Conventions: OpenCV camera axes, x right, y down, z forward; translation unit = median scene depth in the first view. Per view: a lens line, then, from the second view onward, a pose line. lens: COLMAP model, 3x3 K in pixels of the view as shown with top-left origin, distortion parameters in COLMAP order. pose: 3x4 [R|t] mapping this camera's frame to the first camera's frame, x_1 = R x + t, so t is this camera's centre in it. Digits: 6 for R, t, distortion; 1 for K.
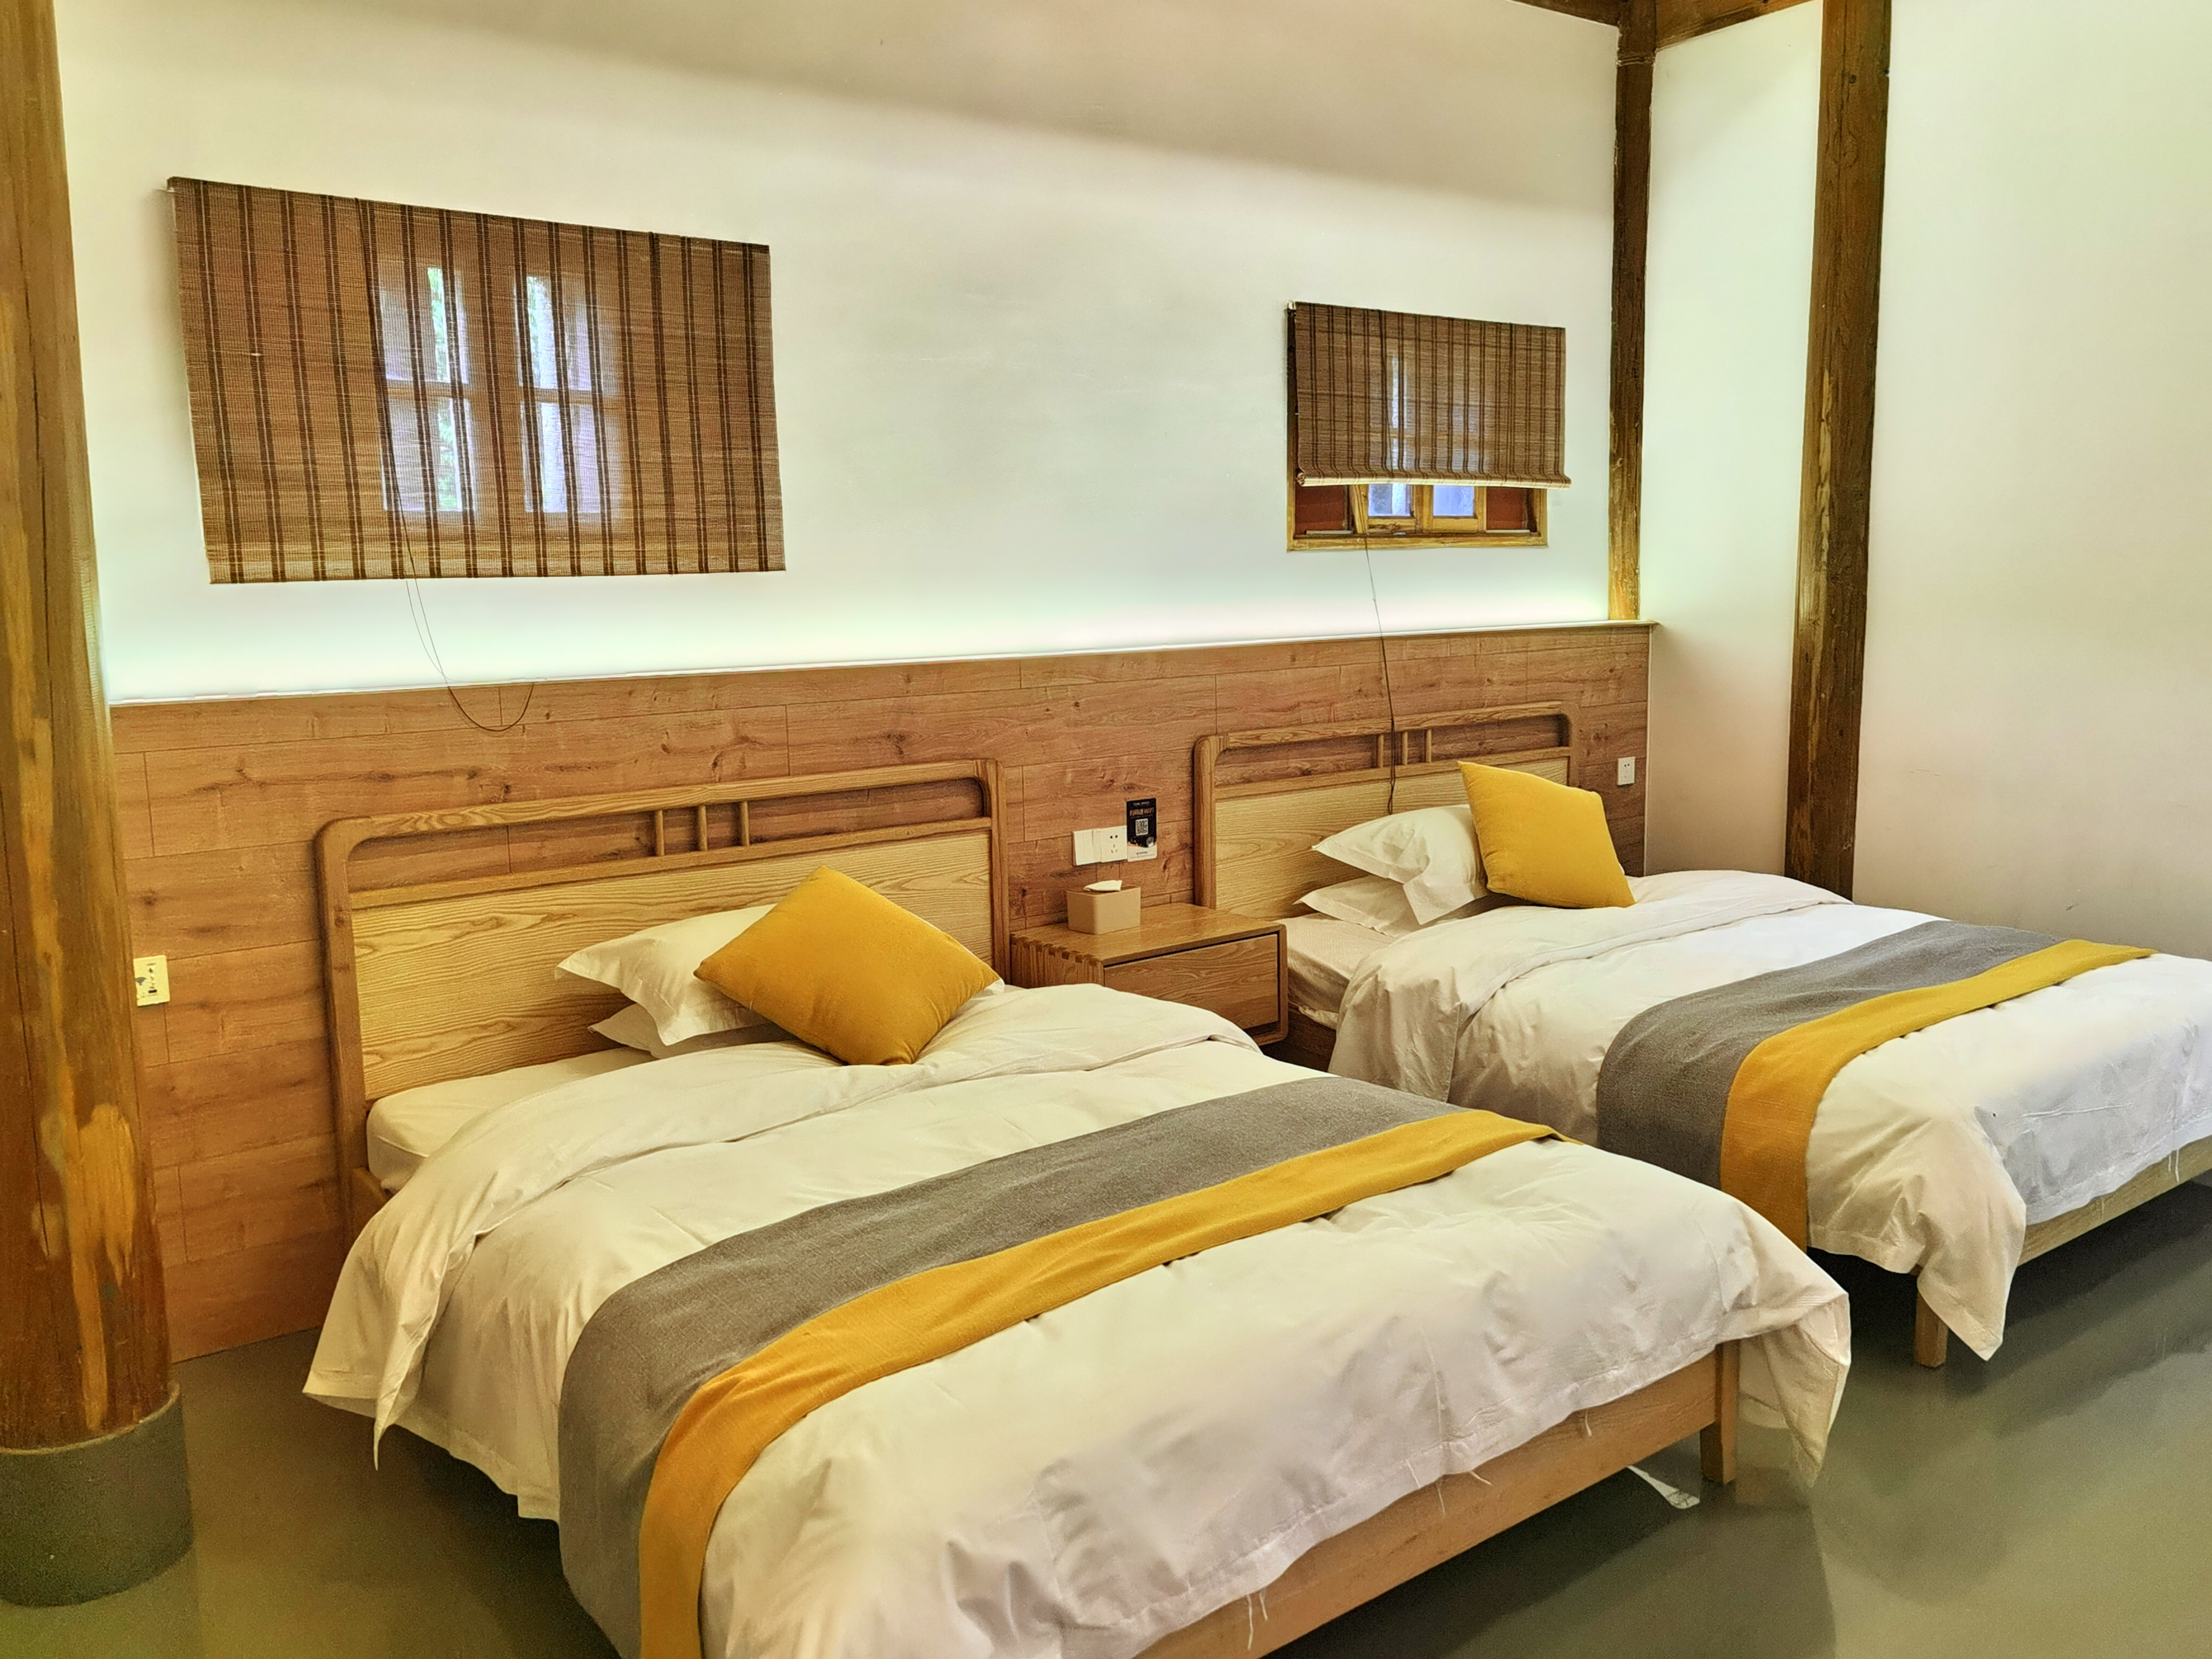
lens RADIAL K [[1807.2, 0, 1106.0], [0, 1807.2, 829.5], [0, 0, 1]] dist [-0.003599, 0.071027]
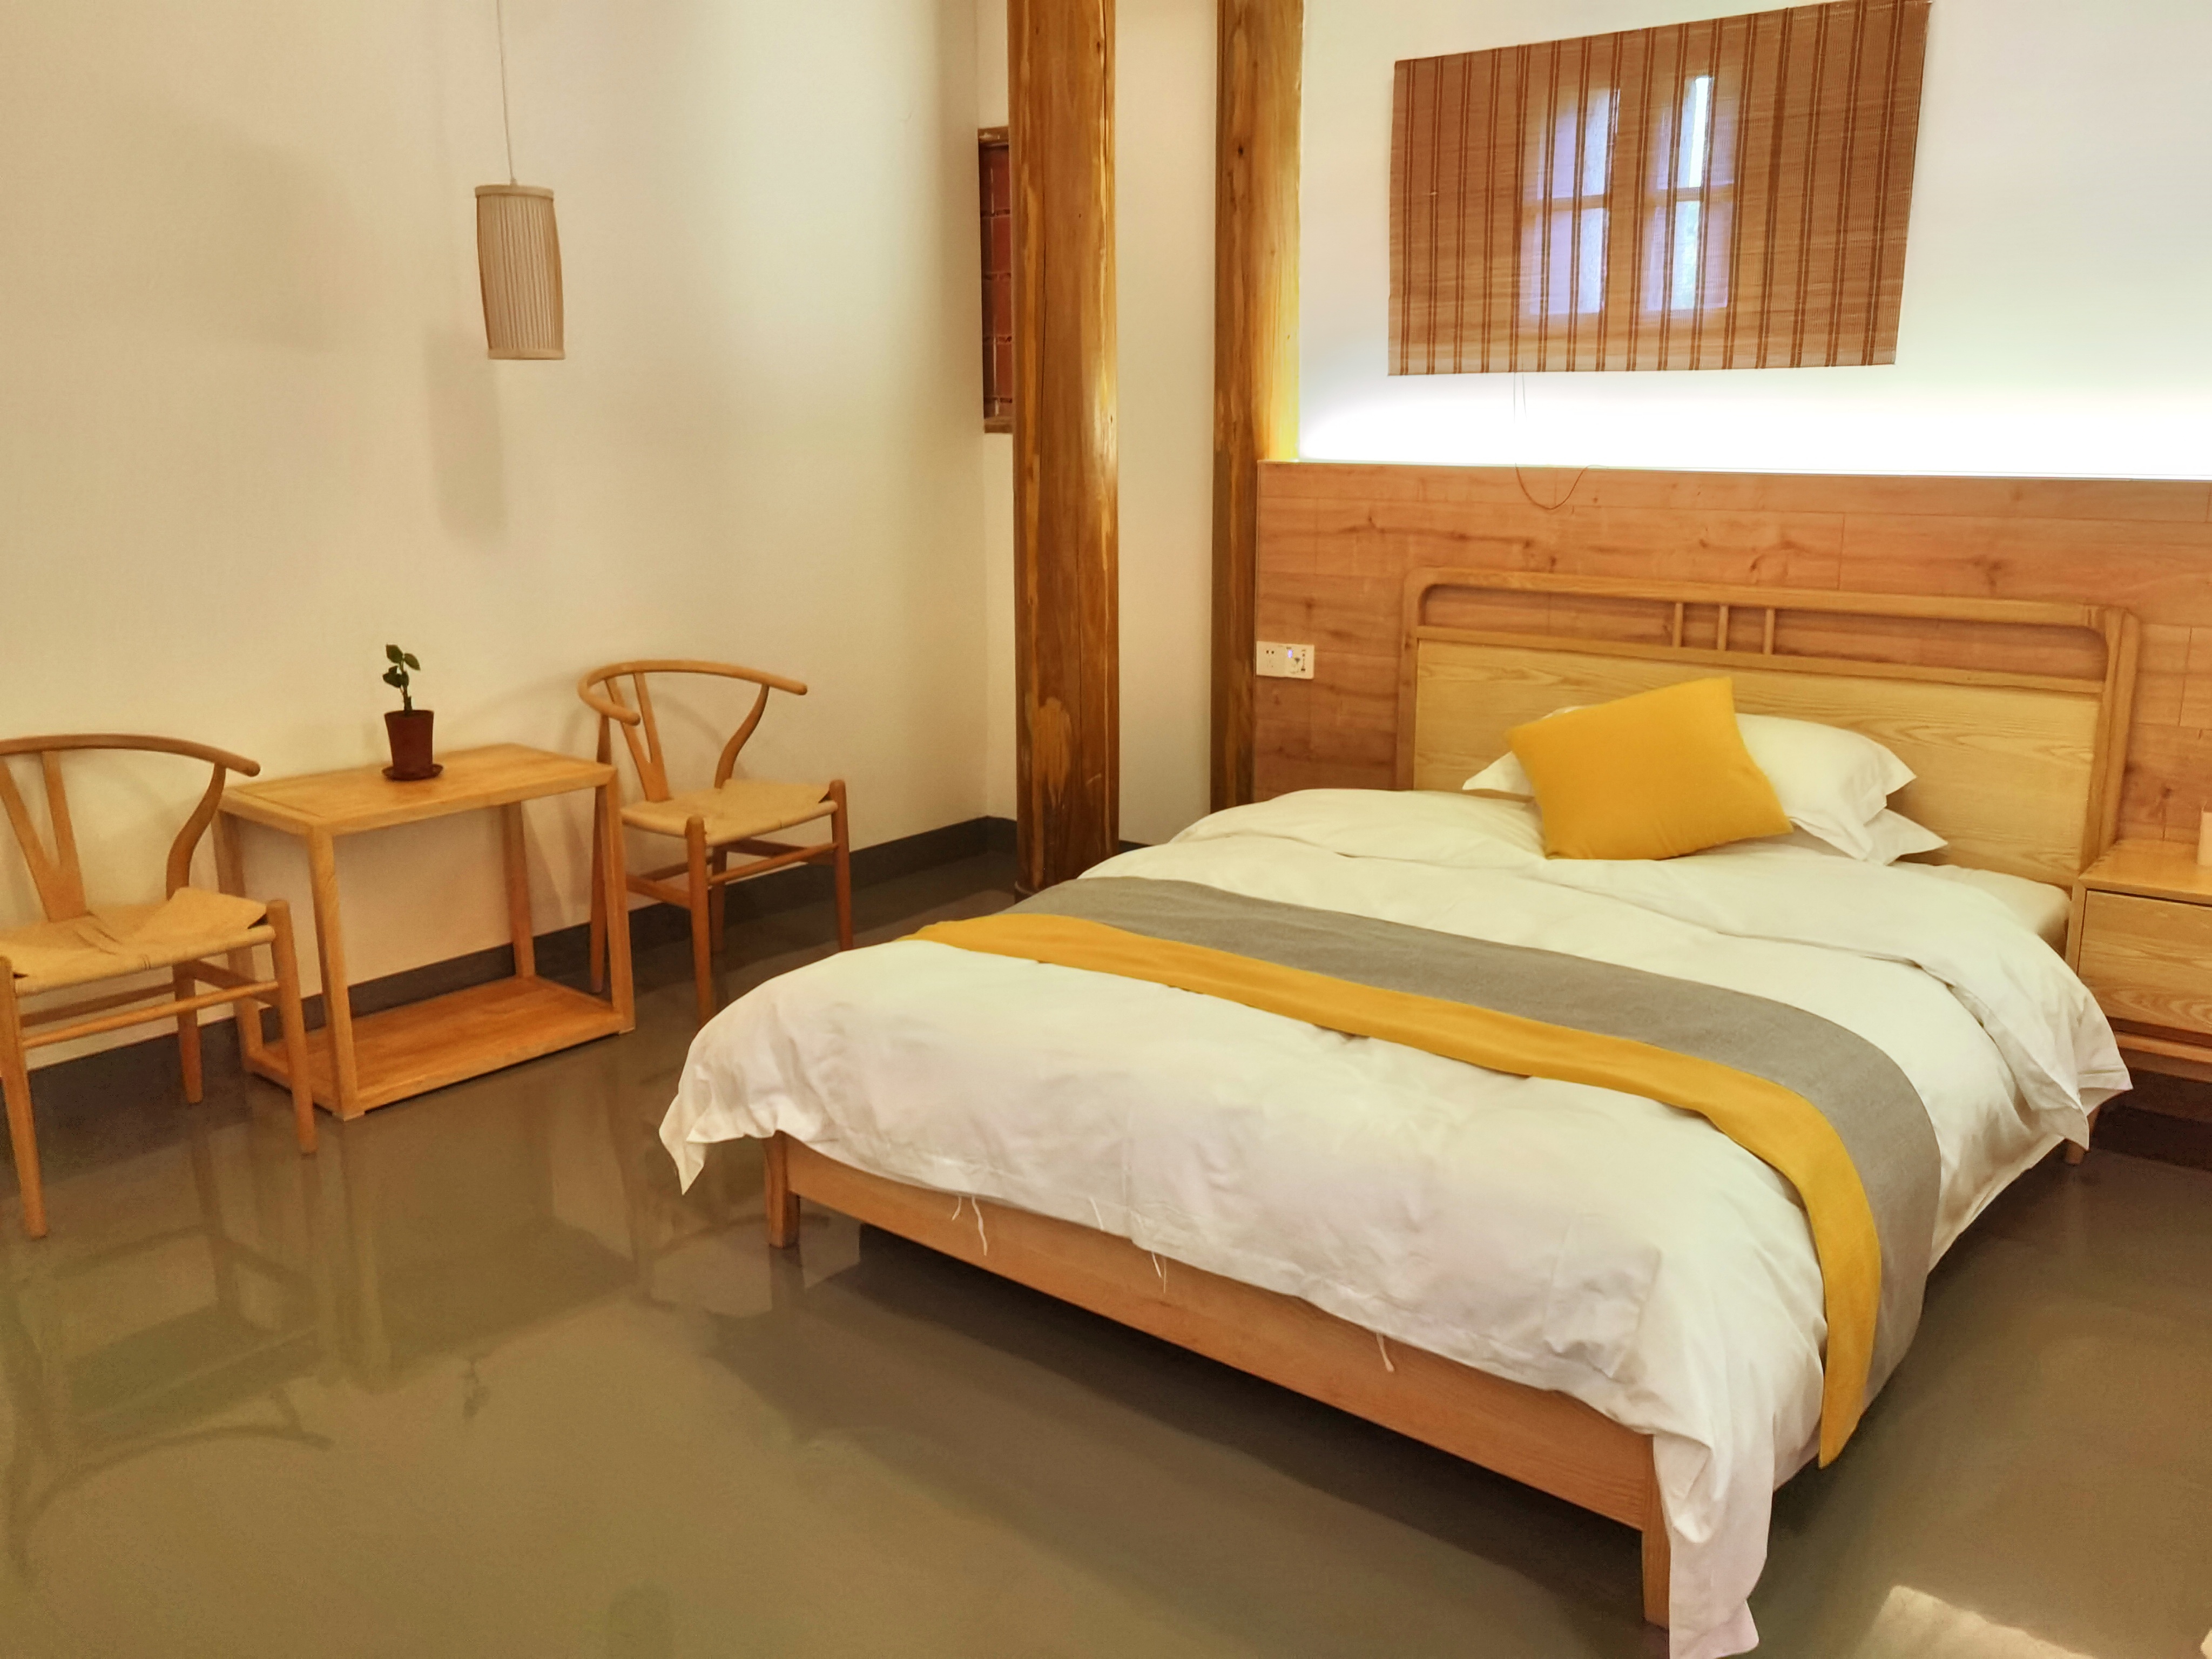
lens RADIAL K [[1807.2, 0, 1106.0], [0, 1807.2, 829.5], [0, 0, 1]] dist [-0.003599, 0.071027]
pose [[0.224144, 0.238319, -0.944967, 0.722226], [-0.143502, 0.967140, 0.209873, -0.057523], [0.963933, 0.088563, 0.250978, 0.456481]]
